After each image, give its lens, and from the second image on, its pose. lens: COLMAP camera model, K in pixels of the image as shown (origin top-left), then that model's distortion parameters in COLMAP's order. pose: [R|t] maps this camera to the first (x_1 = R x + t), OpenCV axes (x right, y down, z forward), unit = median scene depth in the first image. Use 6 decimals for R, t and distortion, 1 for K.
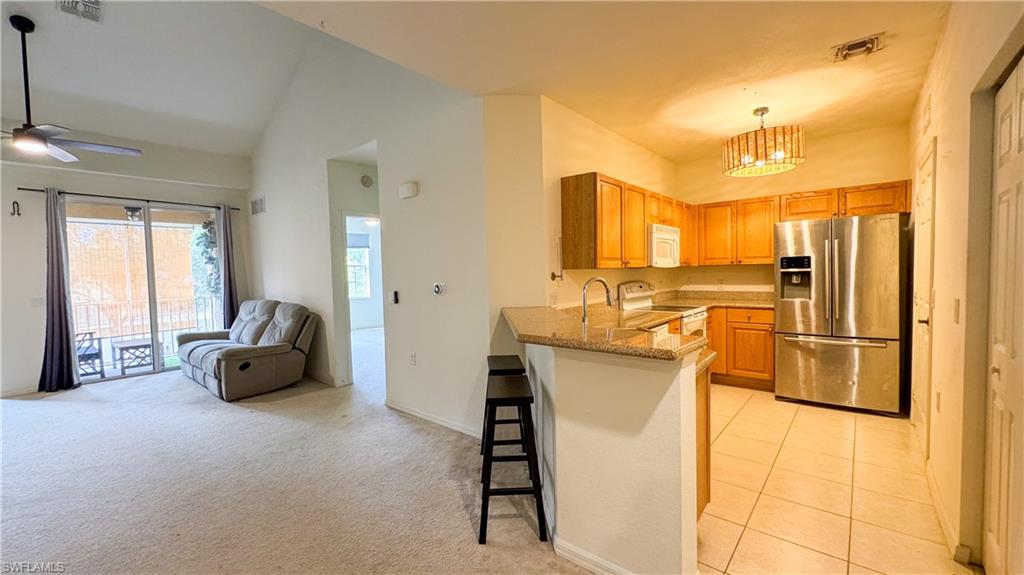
lens RADIAL K [[407.3, 0, 517.7], [0, 407.3, 287.0], [0, 0, 1]] dist [-0.001552, -0.000013]
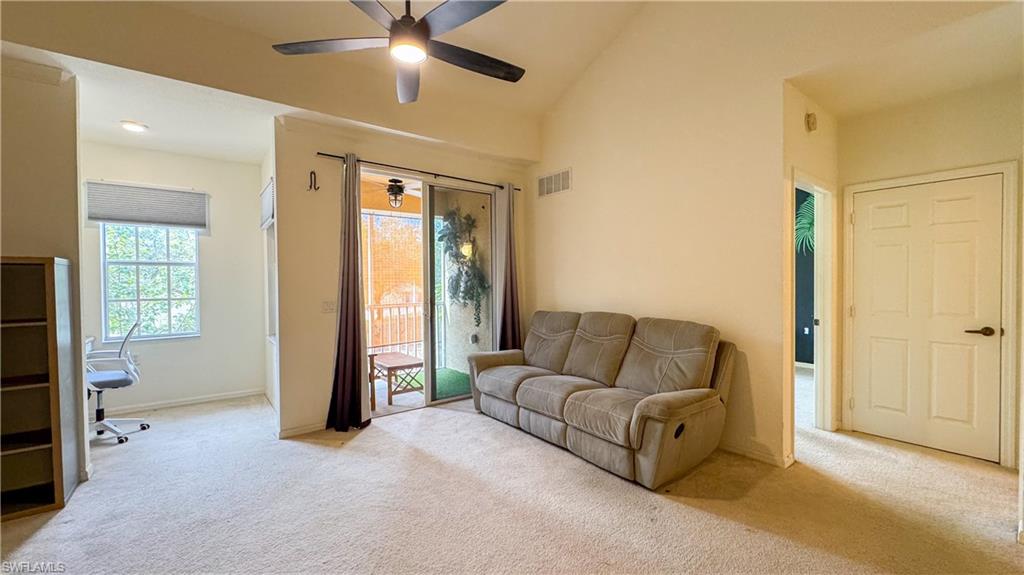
lens RADIAL K [[405.0, 0, 516.1], [0, 405.0, 285.9], [0, 0, 1]] dist [-0.002489, -0.000120]
pose [[0.979291, 0.016912, -0.201748, -0.796282], [-0.022330, 0.999448, -0.024607, 0.010465], [0.201220, 0.028602, 0.979128, 0.394157]]
